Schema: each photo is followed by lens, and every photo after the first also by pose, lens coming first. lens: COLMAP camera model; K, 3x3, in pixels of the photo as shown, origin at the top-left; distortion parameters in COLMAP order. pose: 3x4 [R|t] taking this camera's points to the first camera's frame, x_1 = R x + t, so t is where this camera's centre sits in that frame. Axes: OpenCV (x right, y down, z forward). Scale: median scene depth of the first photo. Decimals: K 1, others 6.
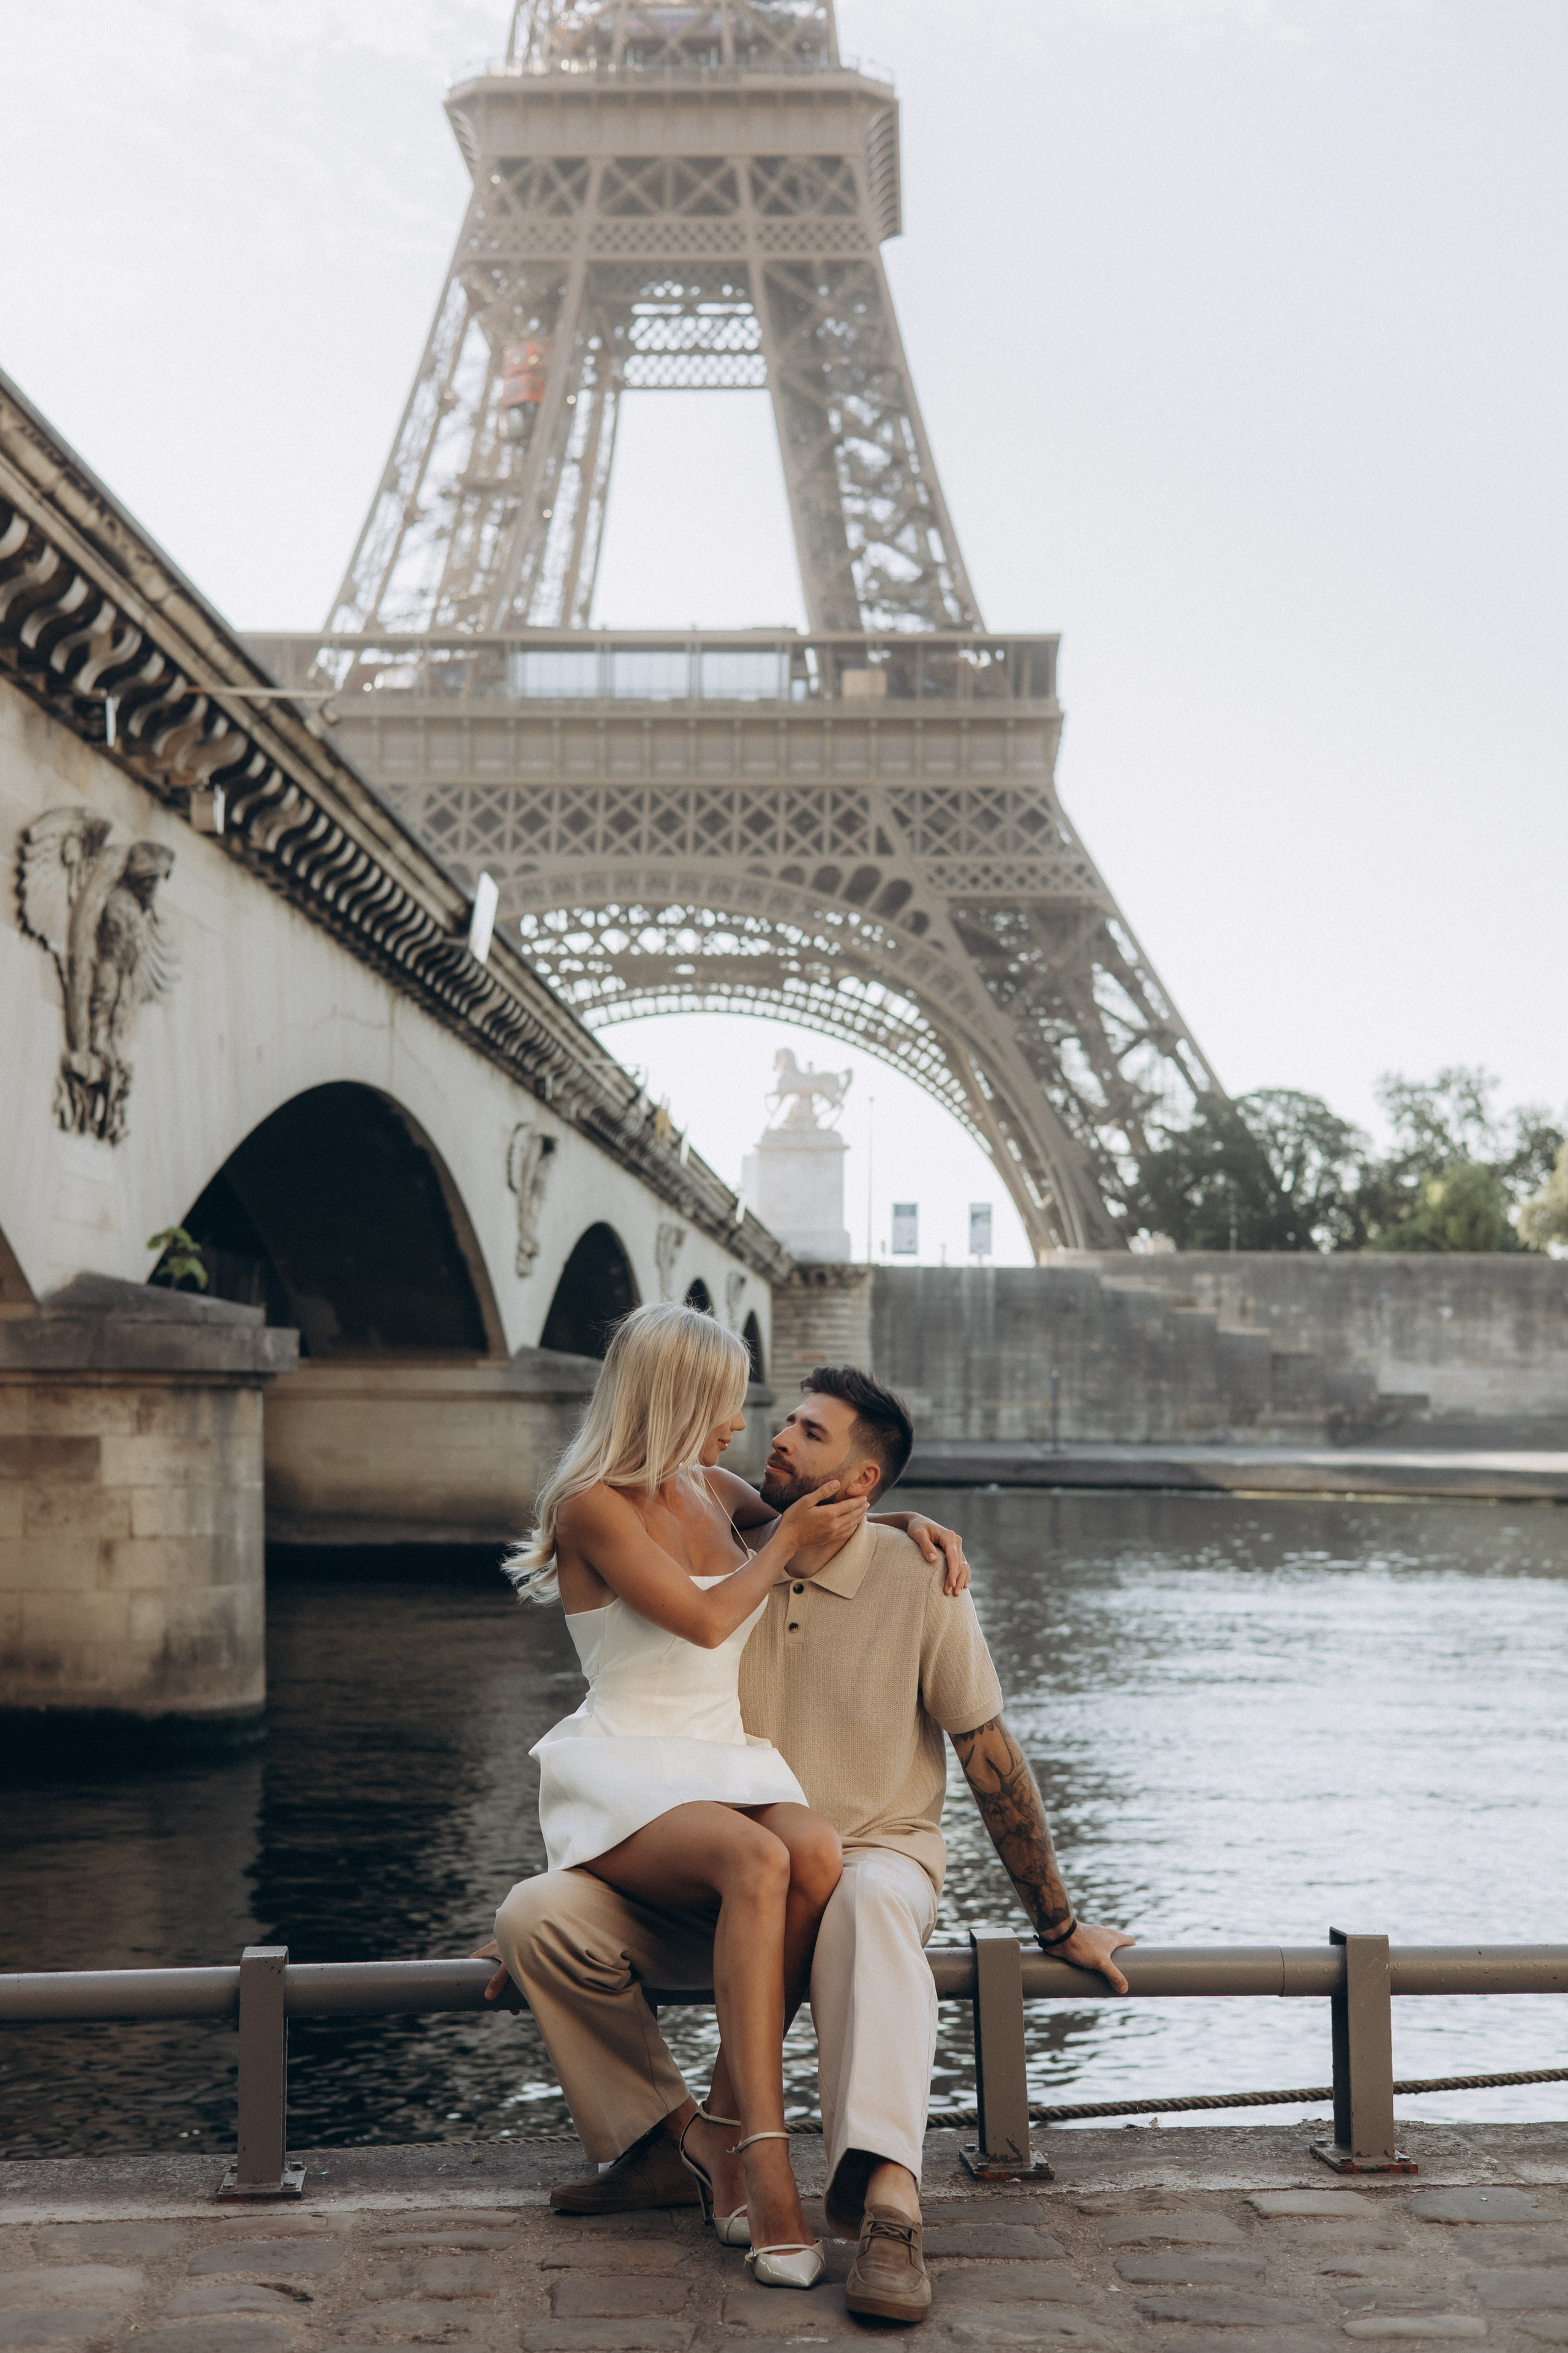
lens RADIAL K [[3398.9, 0, 784.0], [0, 3398.9, 1176.5], [0, 0, 1]] dist [0.417510, -1.661651]
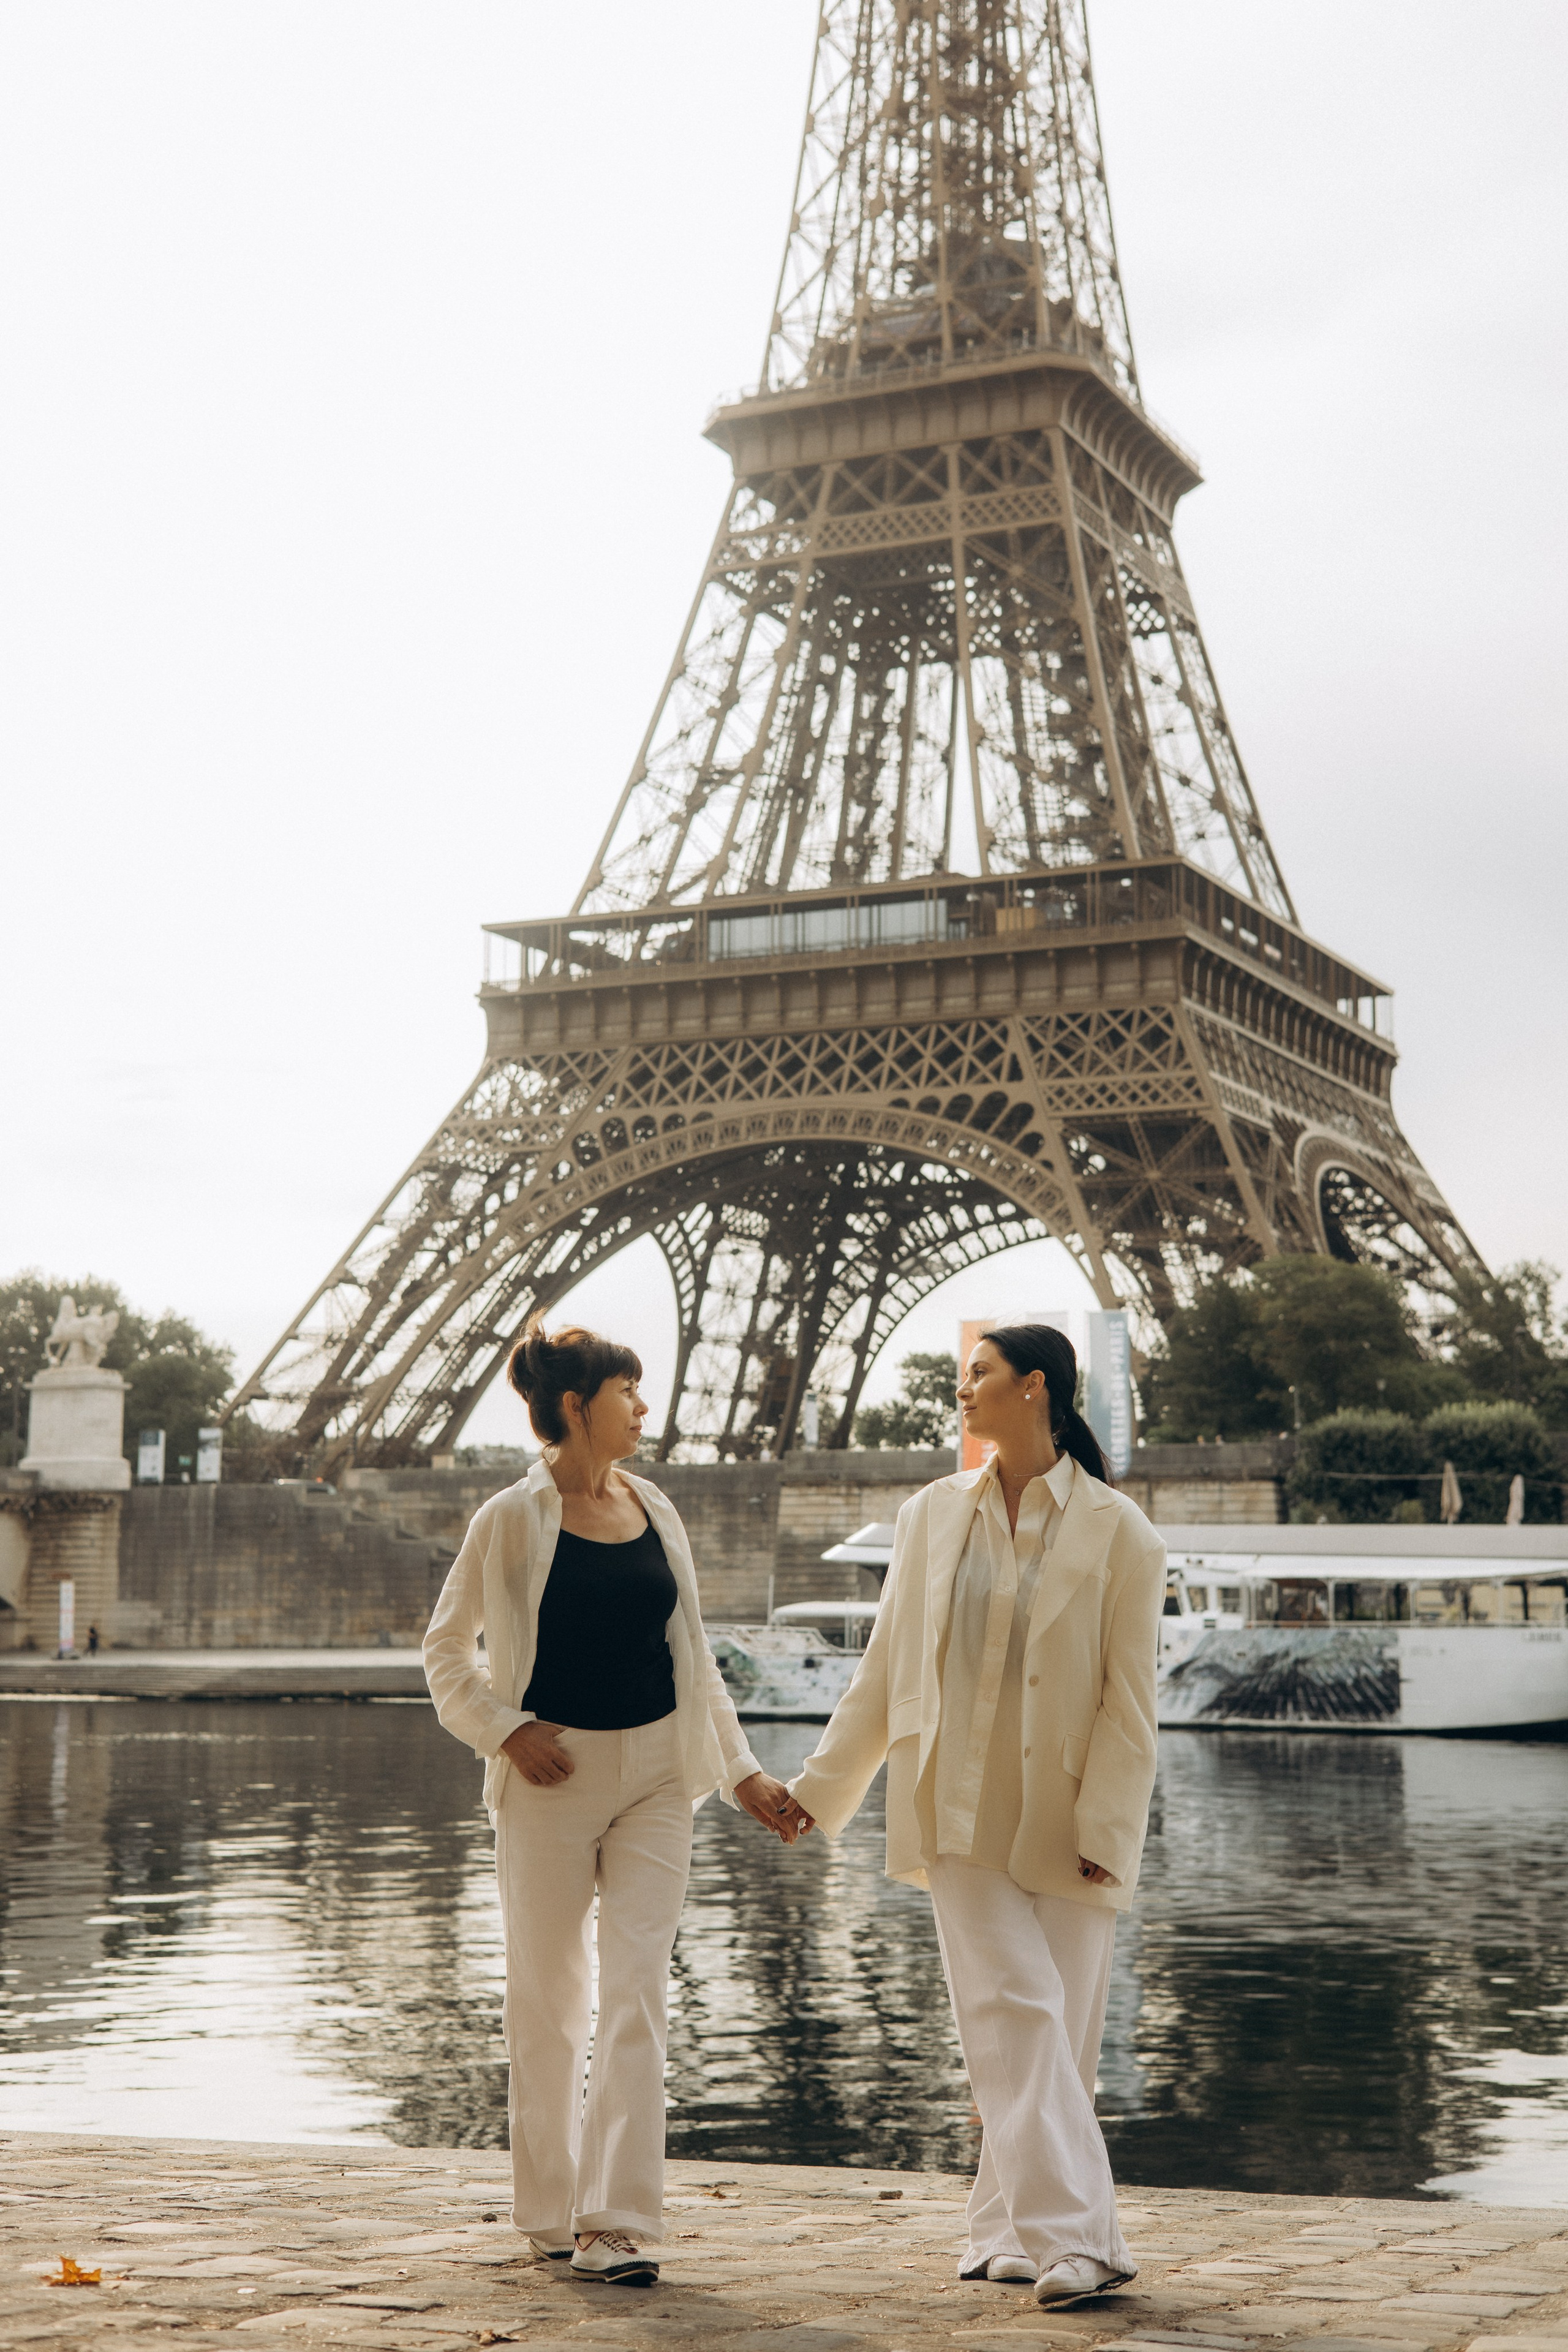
lens RADIAL K [[3343.0, 0, 784.0], [0, 3343.0, 1176.0], [0, 0, 1]] dist [0.286039, -0.004990]
pose [[0.926618, -0.057339, -0.371606, 0.340661], [0.033487, 0.996962, -0.070329, 0.004557], [0.374509, 0.052724, 0.925723, 0.025904]]
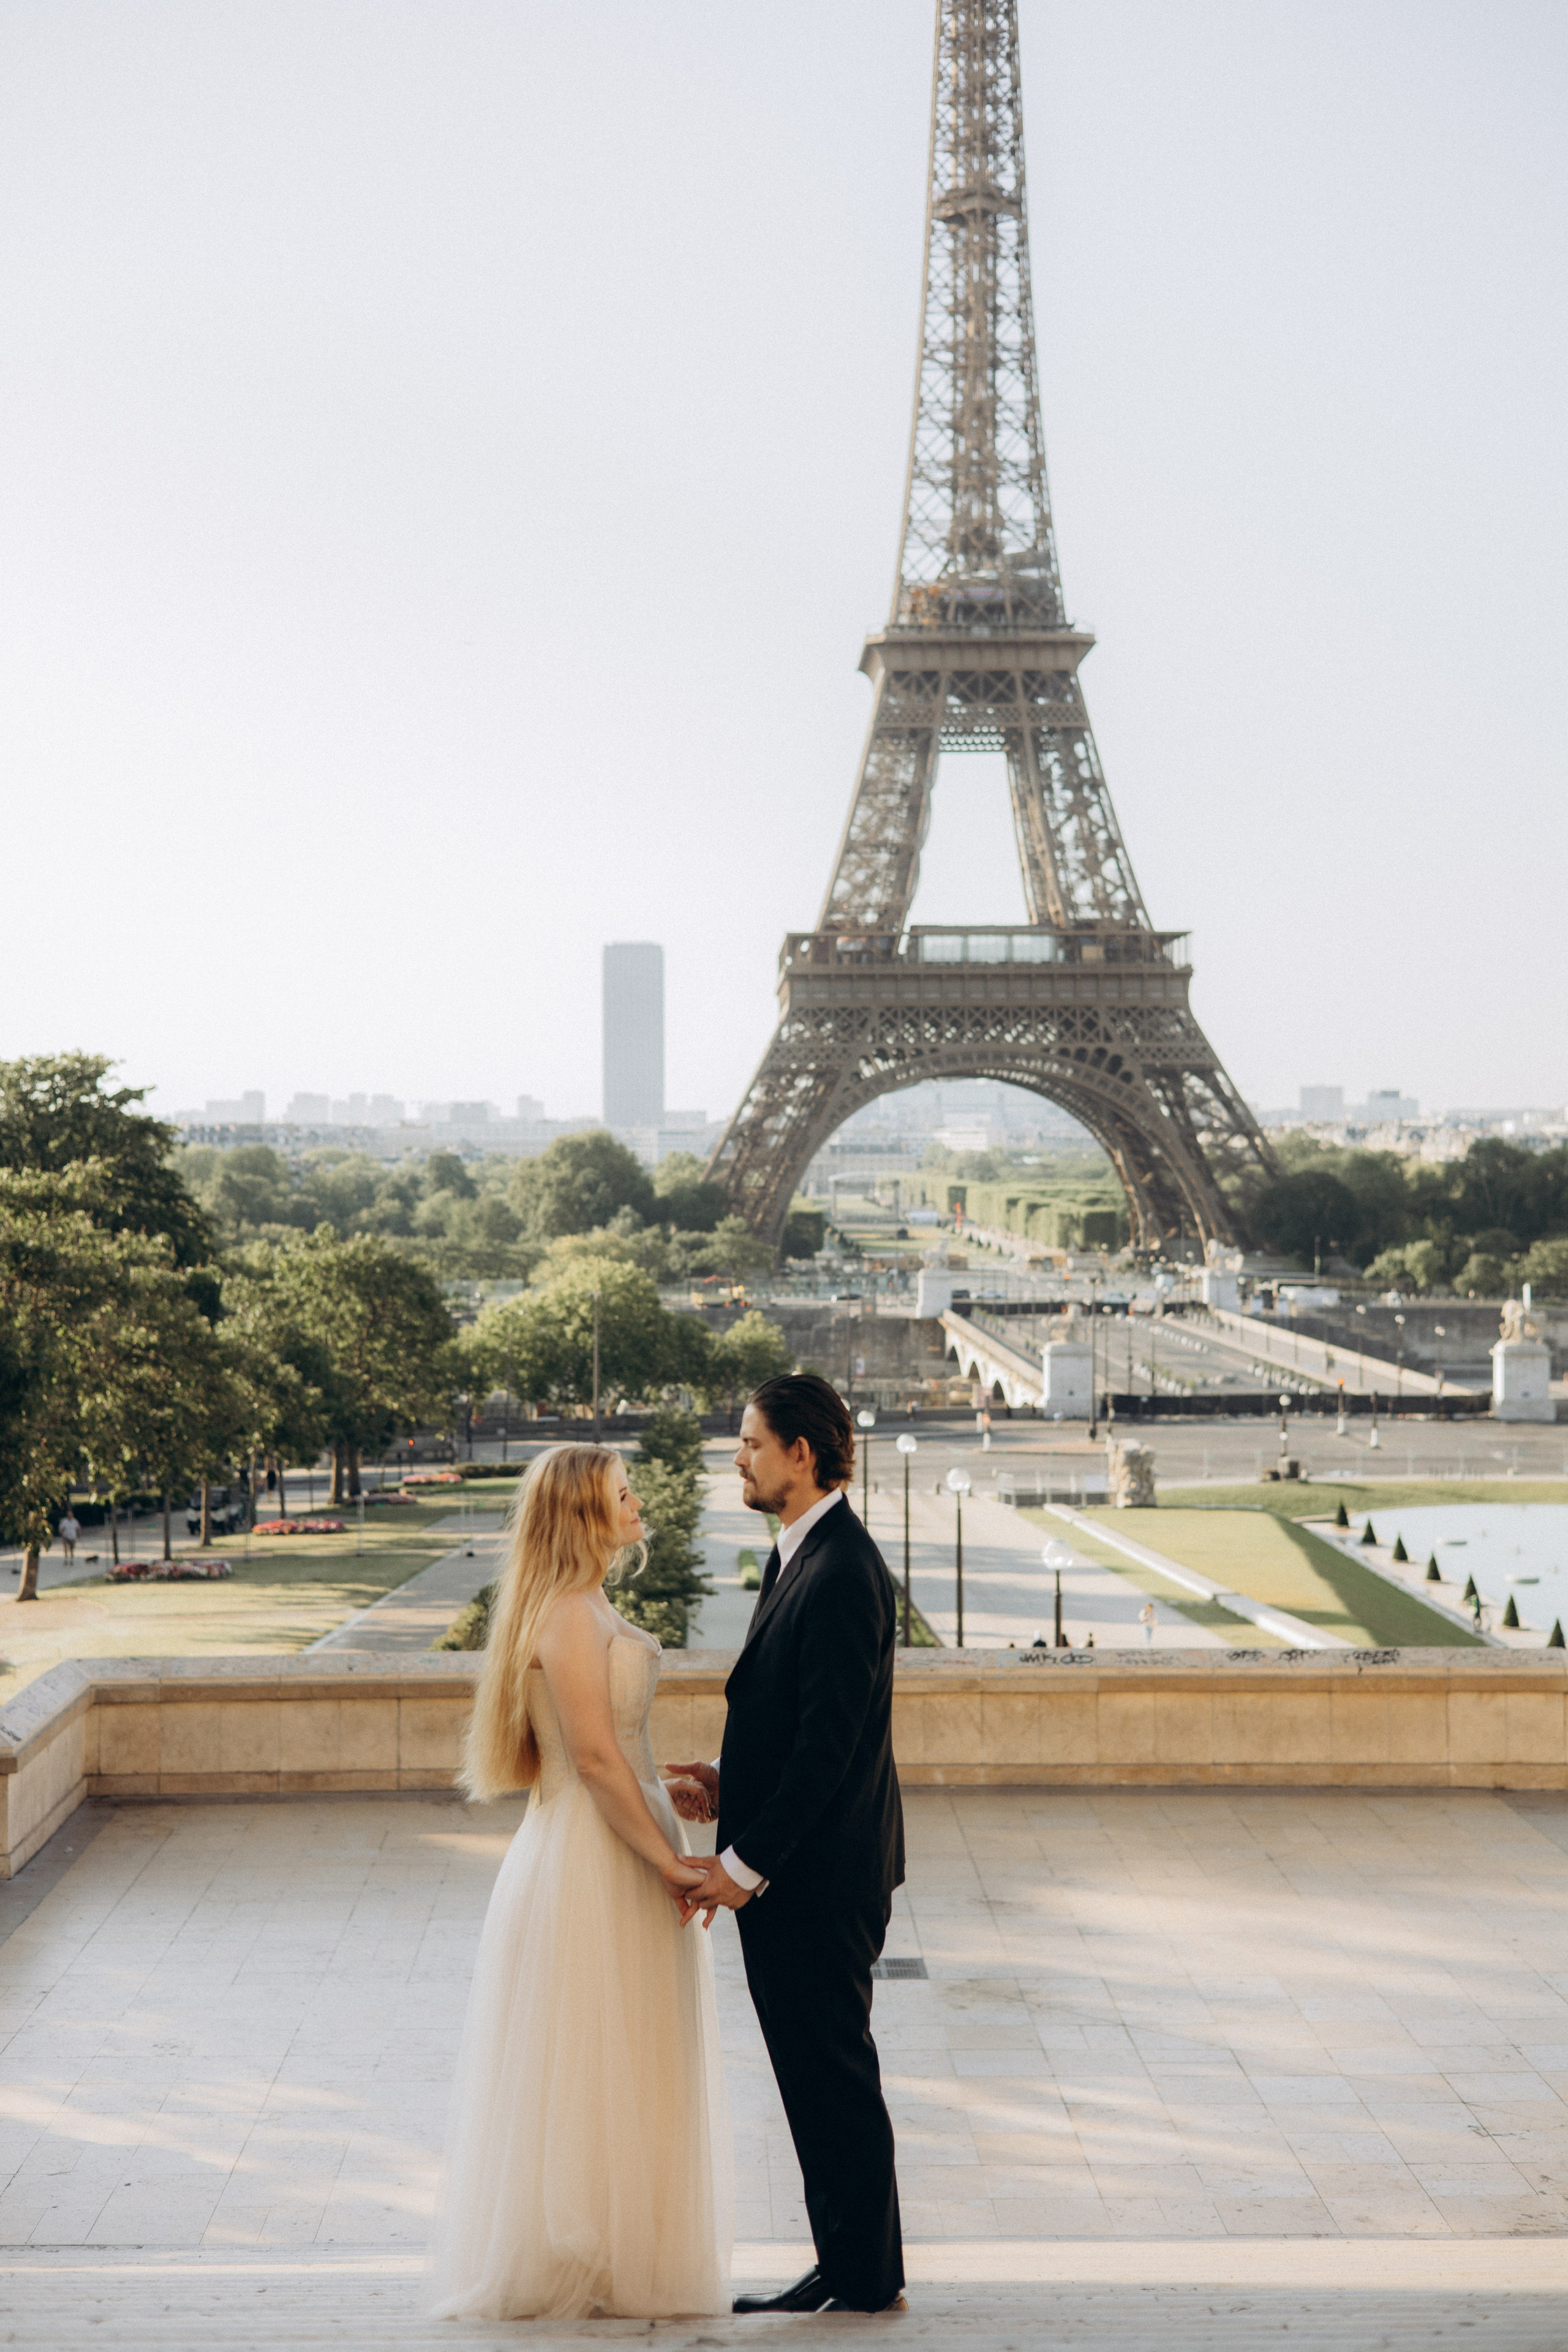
lens RADIAL K [[3235.5, 0, 784.0], [0, 3235.5, 1176.0], [0, 0, 1]] dist [0.369294, -1.390891]
pose [[0.997950, -0.011295, 0.062998, -0.284878], [0.006456, 0.997050, 0.076487, -0.162654], [-0.063676, -0.075924, 0.995078, -0.918415]]
